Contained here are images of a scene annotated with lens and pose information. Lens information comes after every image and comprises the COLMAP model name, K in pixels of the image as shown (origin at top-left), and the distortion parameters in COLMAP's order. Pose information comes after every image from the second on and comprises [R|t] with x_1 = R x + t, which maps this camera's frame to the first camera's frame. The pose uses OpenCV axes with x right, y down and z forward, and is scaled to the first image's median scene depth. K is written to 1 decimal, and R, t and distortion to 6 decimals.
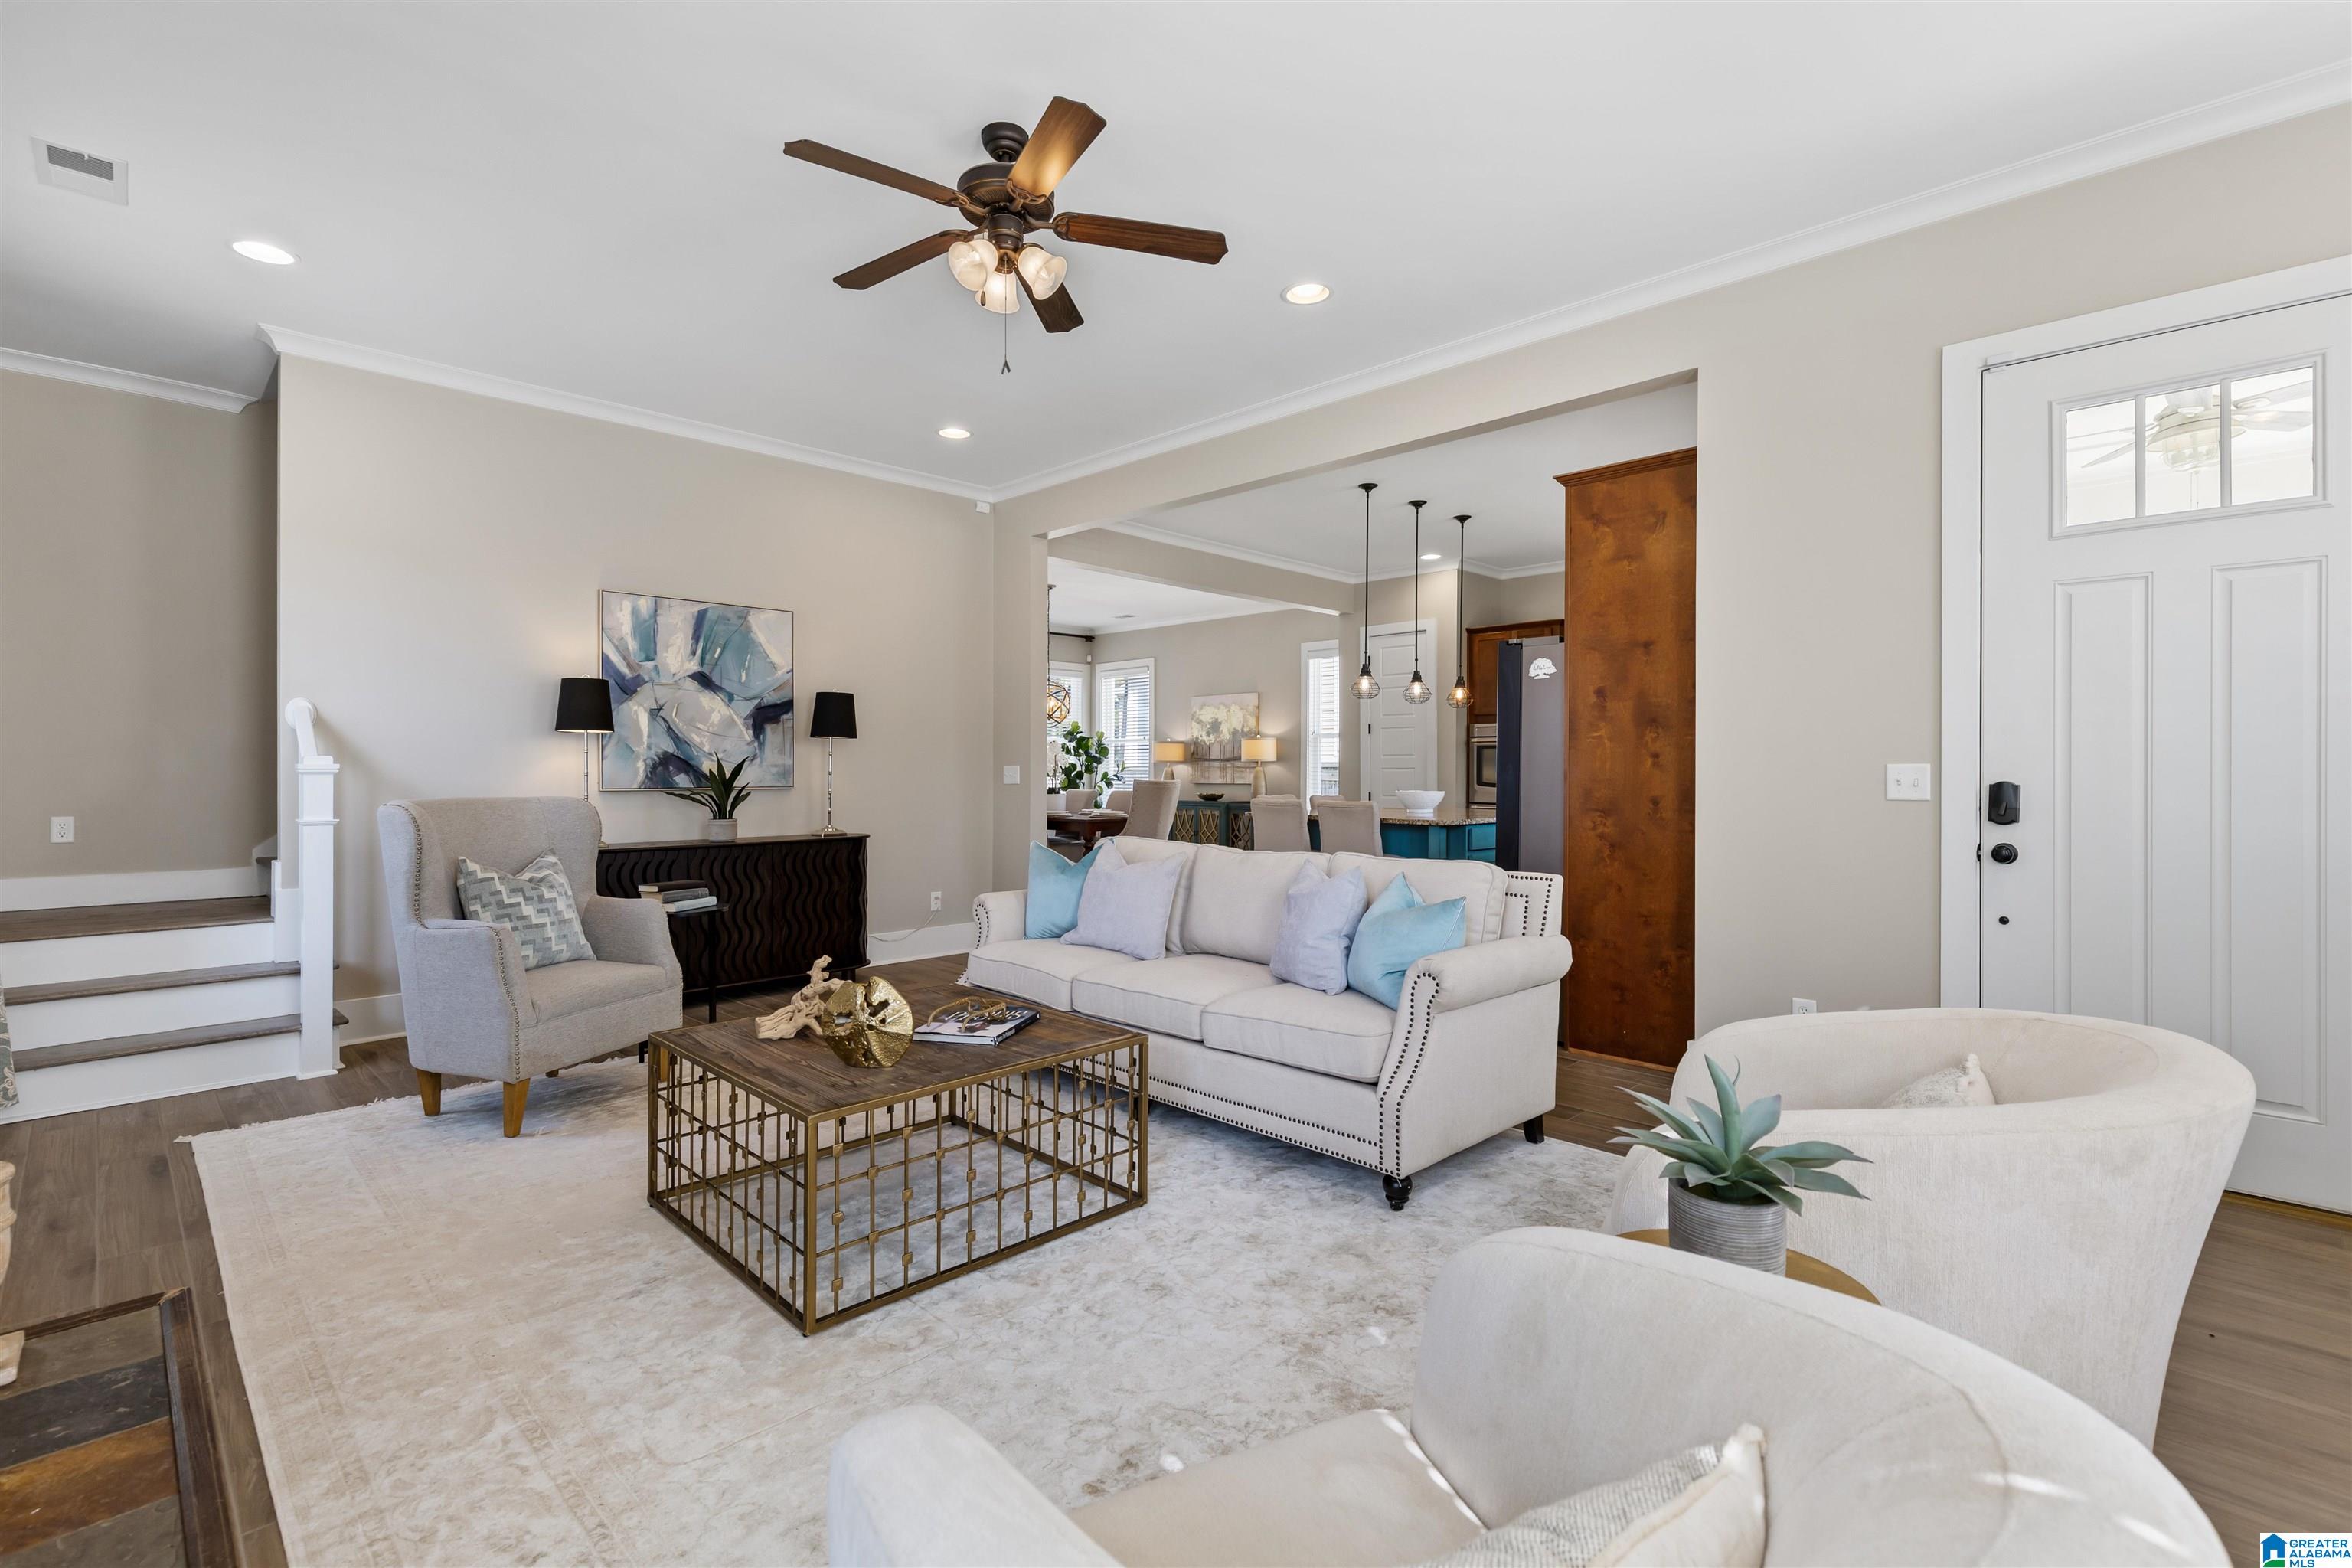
lens RADIAL K [[1073.4, 0, 1169.0], [0, 1073.4, 769.4], [0, 0, 1]] dist [0.009330, 0.000035]
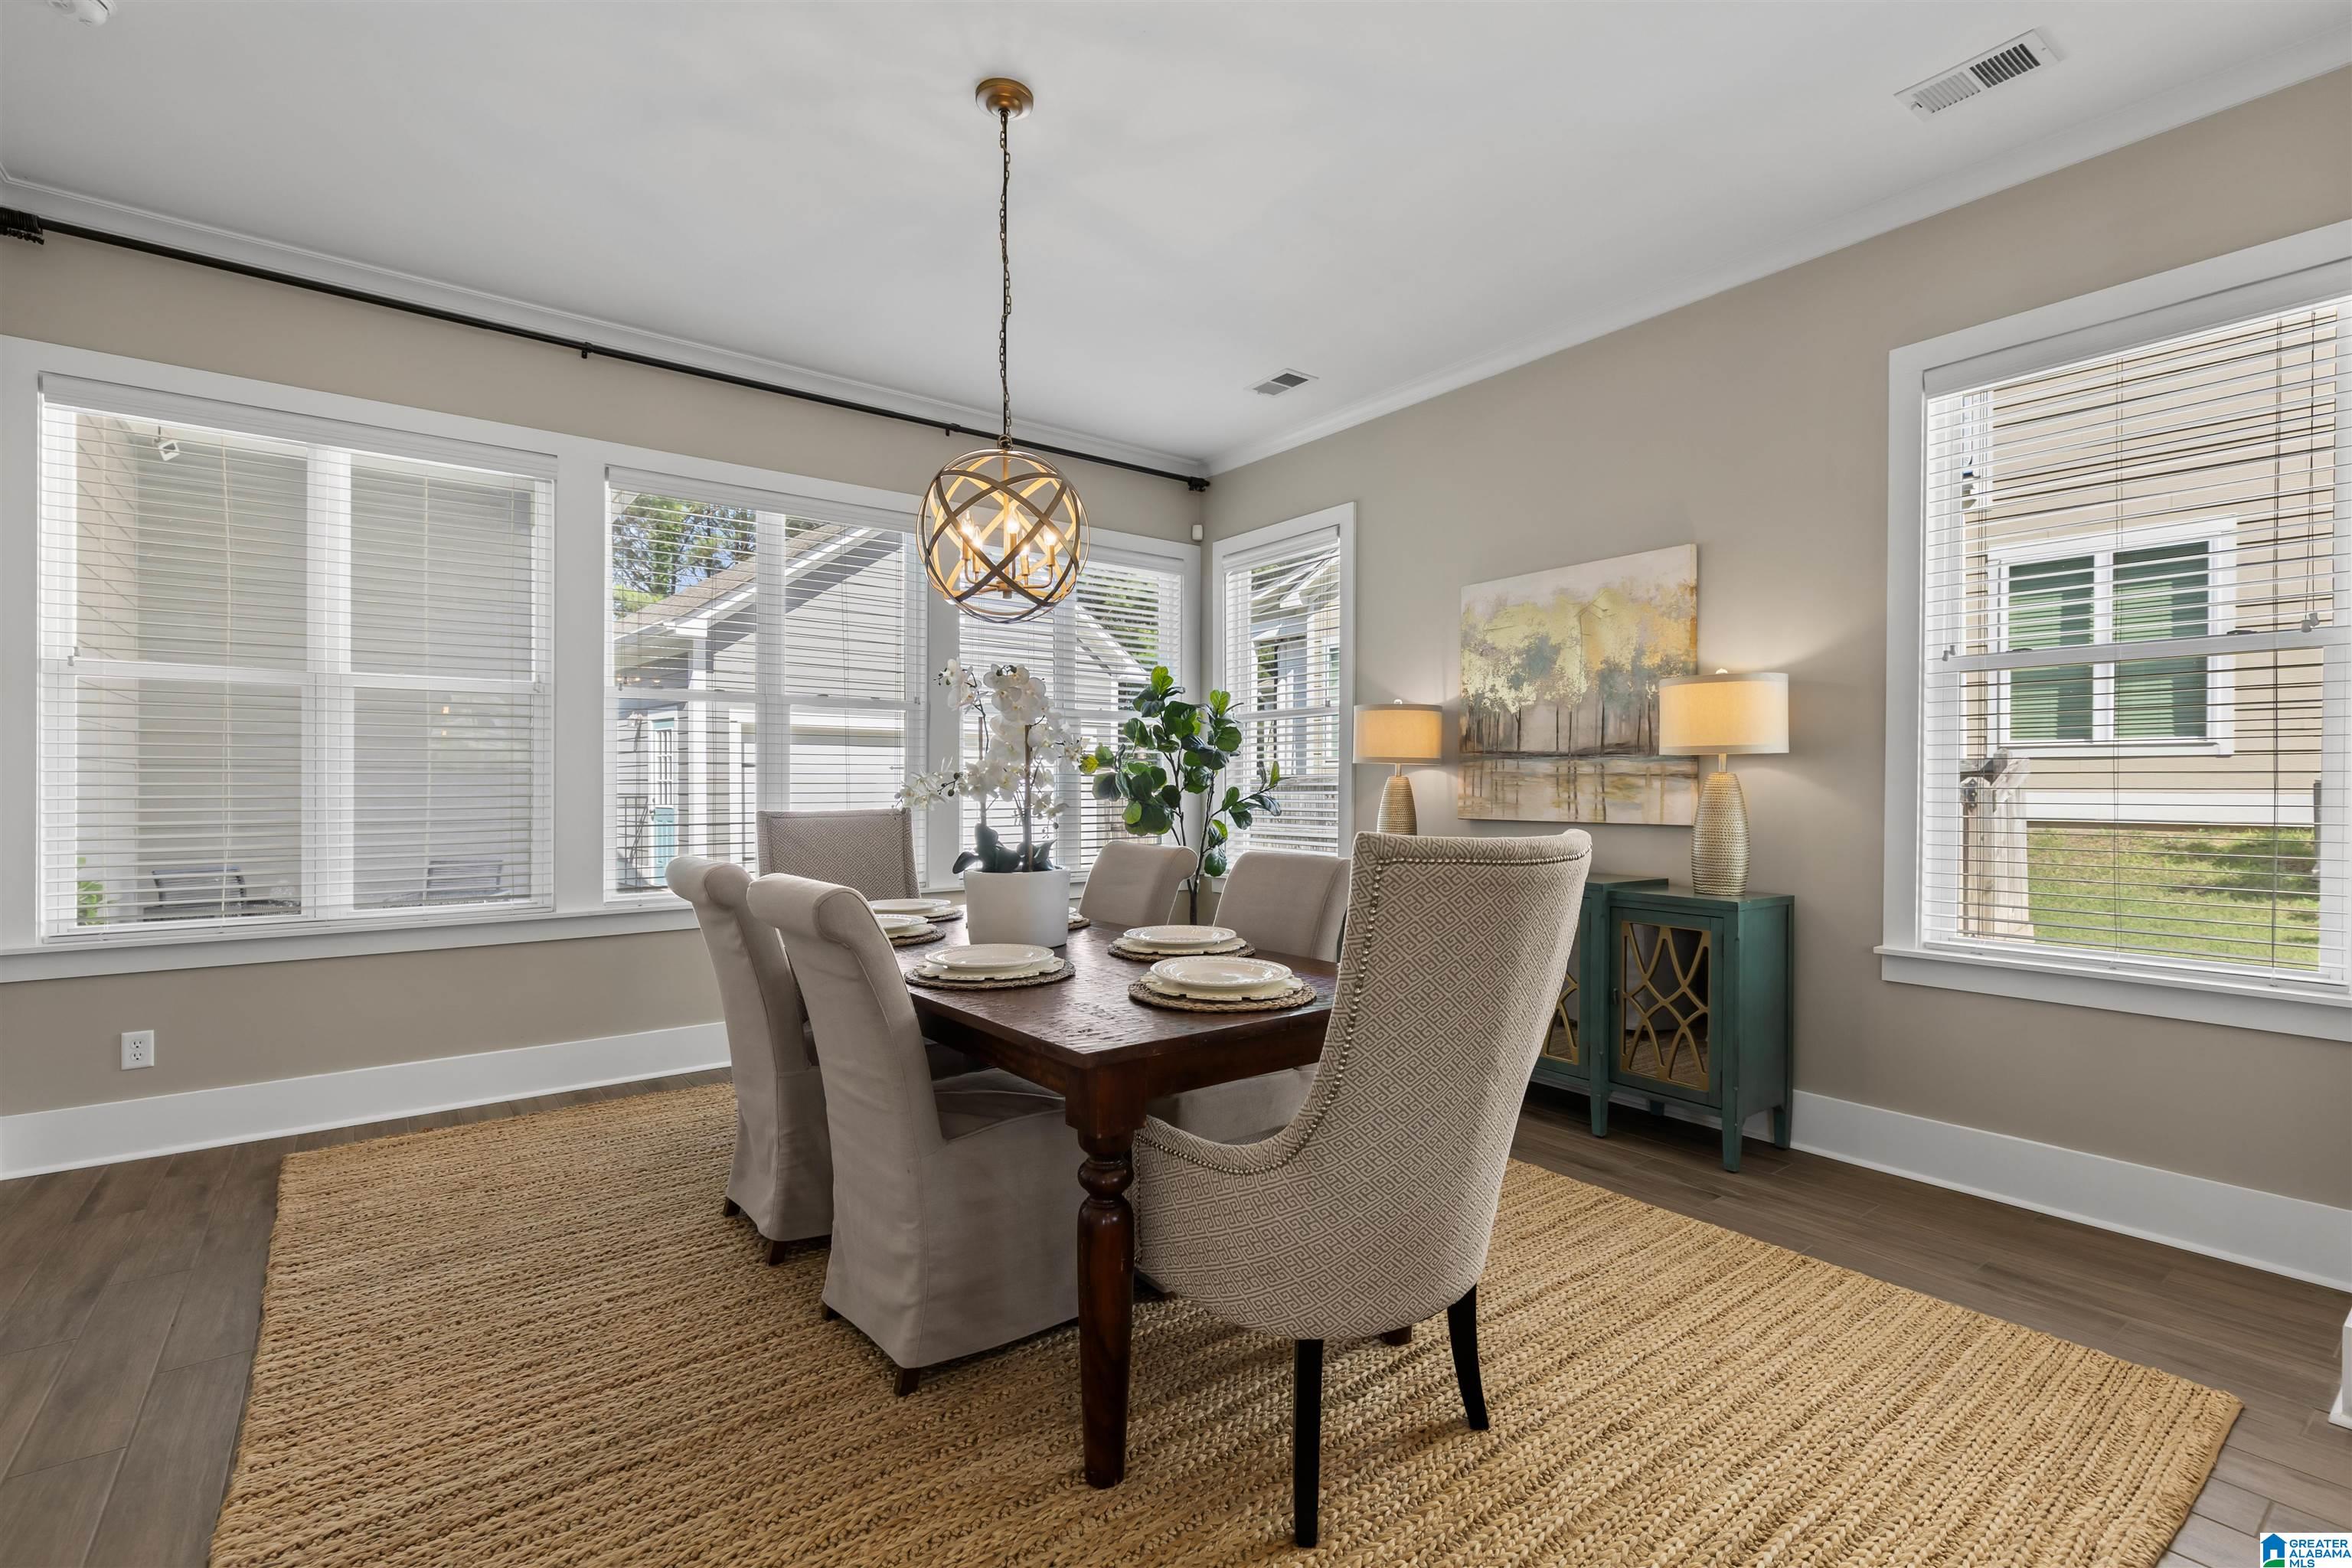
lens RADIAL K [[1058.2, 0, 1181.8], [0, 1058.2, 790.2], [0, 0, 1]] dist [0.009023, -0.000329]
pose [[0.992934, 0.001359, -0.118662, -0.030536], [-0.000964, 0.999994, 0.003380, 0.001910], [0.118666, -0.003242, 0.992929, 0.595855]]
